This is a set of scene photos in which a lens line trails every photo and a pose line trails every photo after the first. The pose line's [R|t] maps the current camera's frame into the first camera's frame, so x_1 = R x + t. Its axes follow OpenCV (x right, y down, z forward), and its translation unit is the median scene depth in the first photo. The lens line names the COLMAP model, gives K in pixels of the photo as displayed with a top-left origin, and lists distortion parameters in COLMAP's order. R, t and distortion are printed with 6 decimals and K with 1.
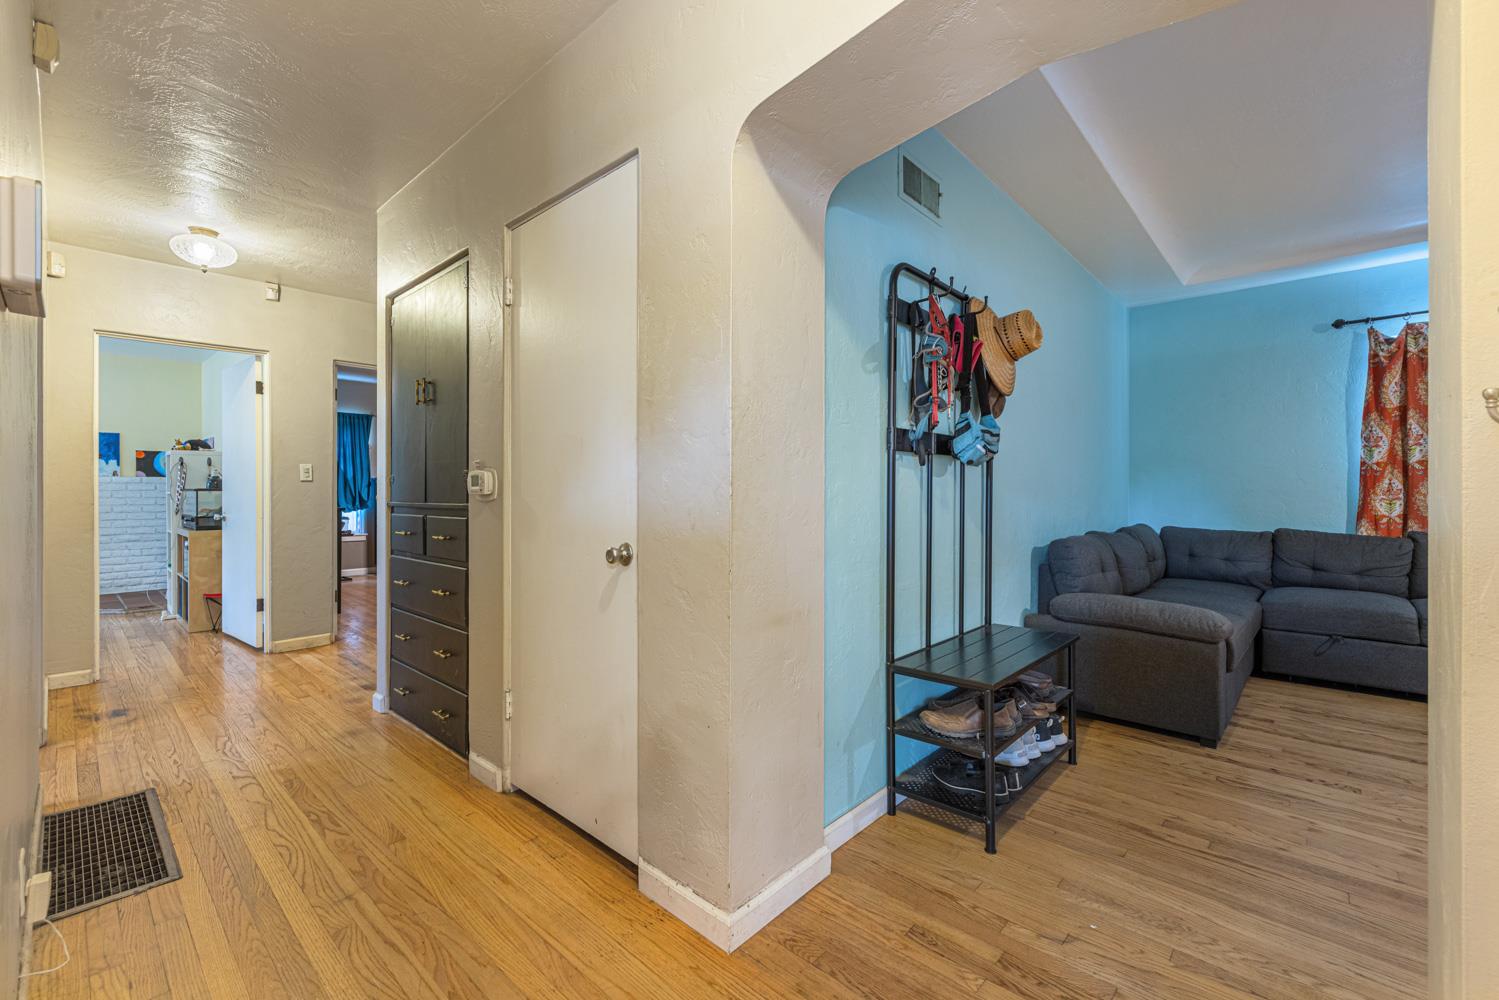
lens RADIAL K [[644.6, 0, 755.9], [0, 644.6, 492.3], [0, 0, 1]] dist [0.001820, 0.000692]
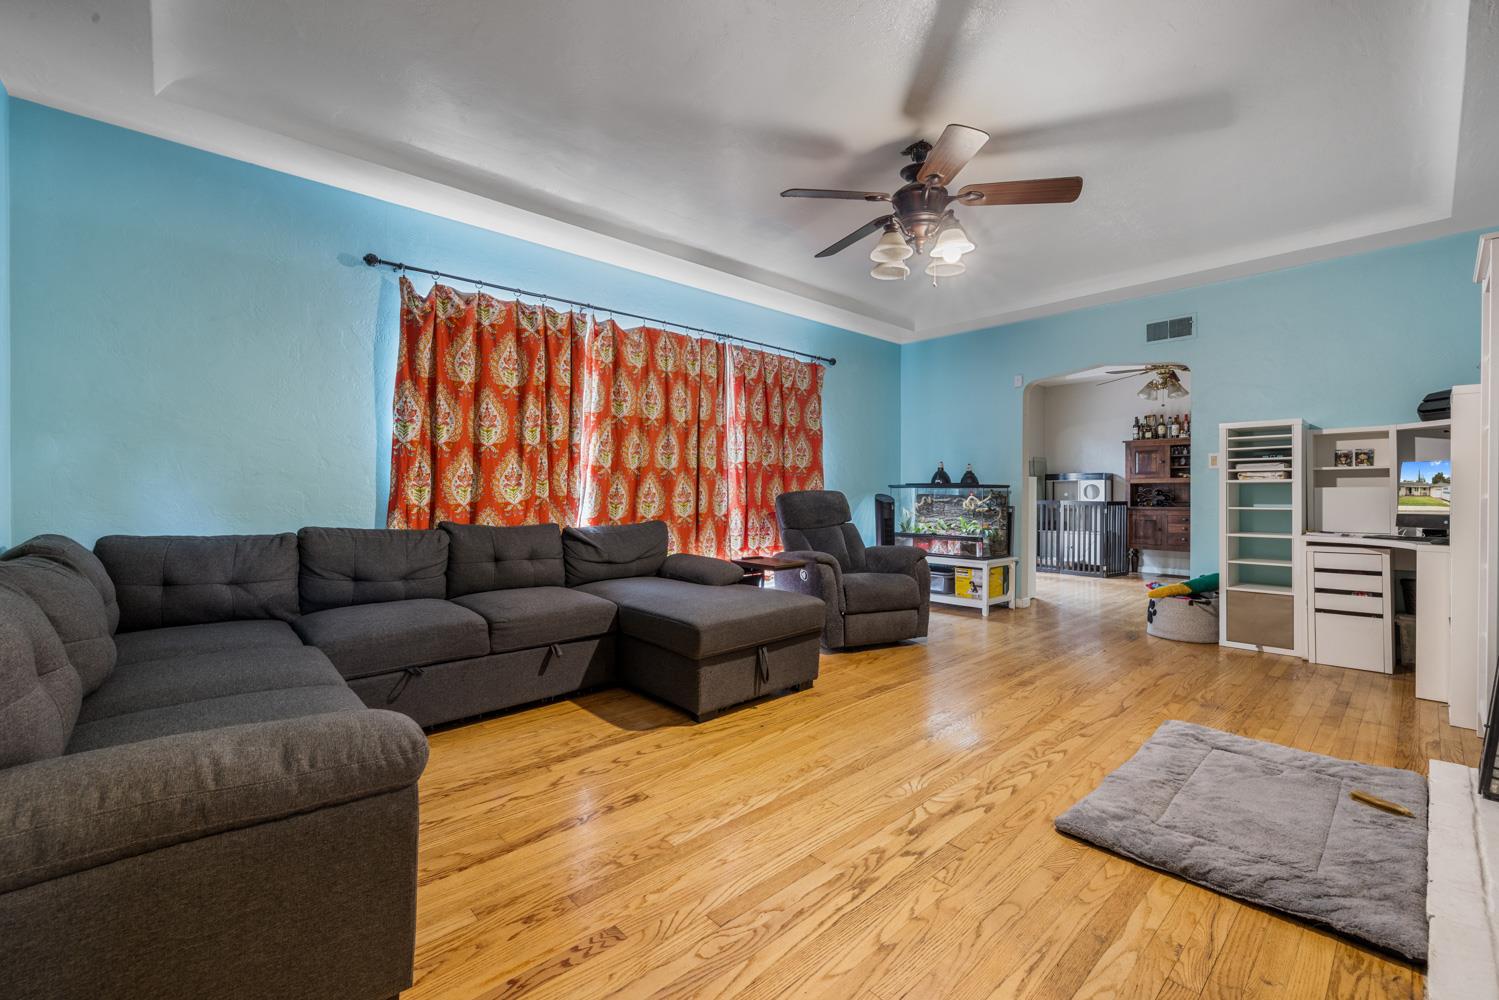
lens RADIAL K [[644.6, 0, 757.9], [0, 644.6, 493.8], [0, 0, 1]] dist [0.001820, 0.000692]
pose [[0.117270, -0.003533, 0.993094, 0.121925], [0.001501, 0.999993, 0.003381, 0.012441], [-0.993099, 0.001094, 0.117275, 0.295060]]
